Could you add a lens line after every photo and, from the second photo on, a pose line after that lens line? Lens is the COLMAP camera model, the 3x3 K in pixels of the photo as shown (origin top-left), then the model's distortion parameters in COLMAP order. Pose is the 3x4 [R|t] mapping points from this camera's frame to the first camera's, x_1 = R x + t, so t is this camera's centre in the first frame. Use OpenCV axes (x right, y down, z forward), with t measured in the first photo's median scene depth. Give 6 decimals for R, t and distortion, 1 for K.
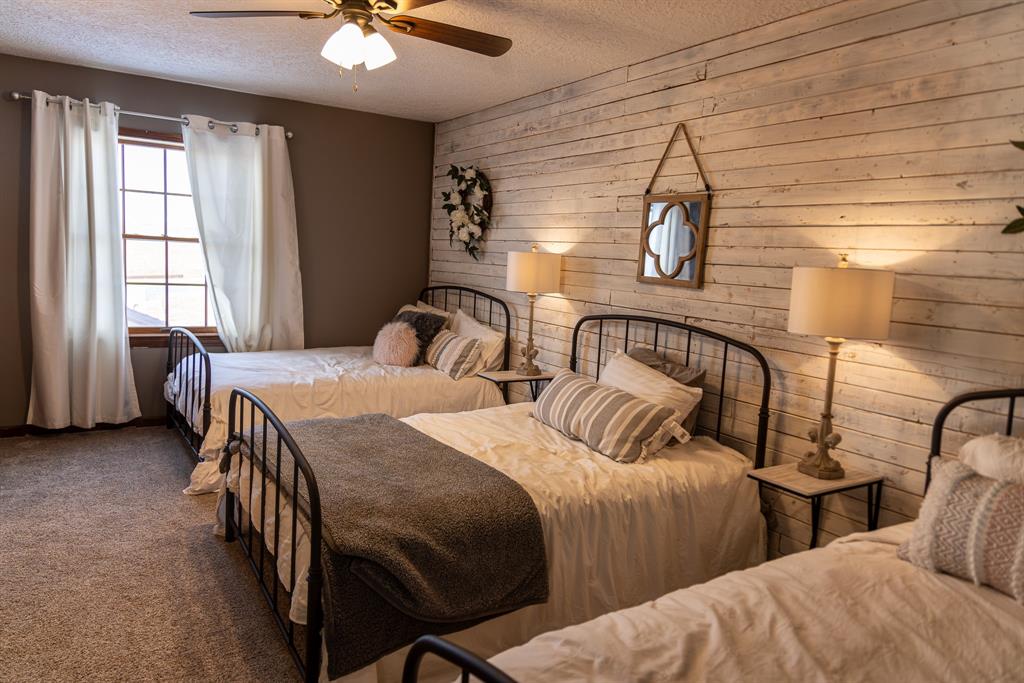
lens RADIAL K [[694.6, 0, 512.0], [0, 694.6, 341.5], [0, 0, 1]] dist [0.001641, 0.000678]
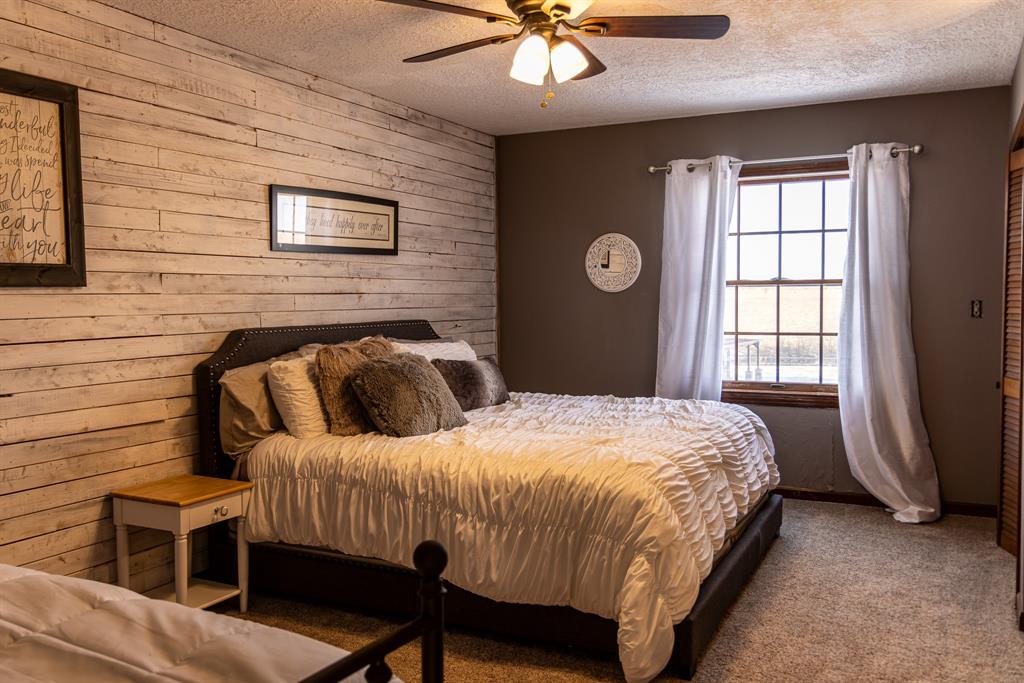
lens RADIAL K [[873.9, 0, 512.0], [0, 873.9, 341.5], [0, 0, 1]] dist [-0.003339, -0.002824]
pose [[0.524224, -0.013373, -0.851475, 0.272537], [-0.060288, 0.996785, -0.052772, 0.005434], [0.849444, 0.078998, 0.521732, 0.137292]]
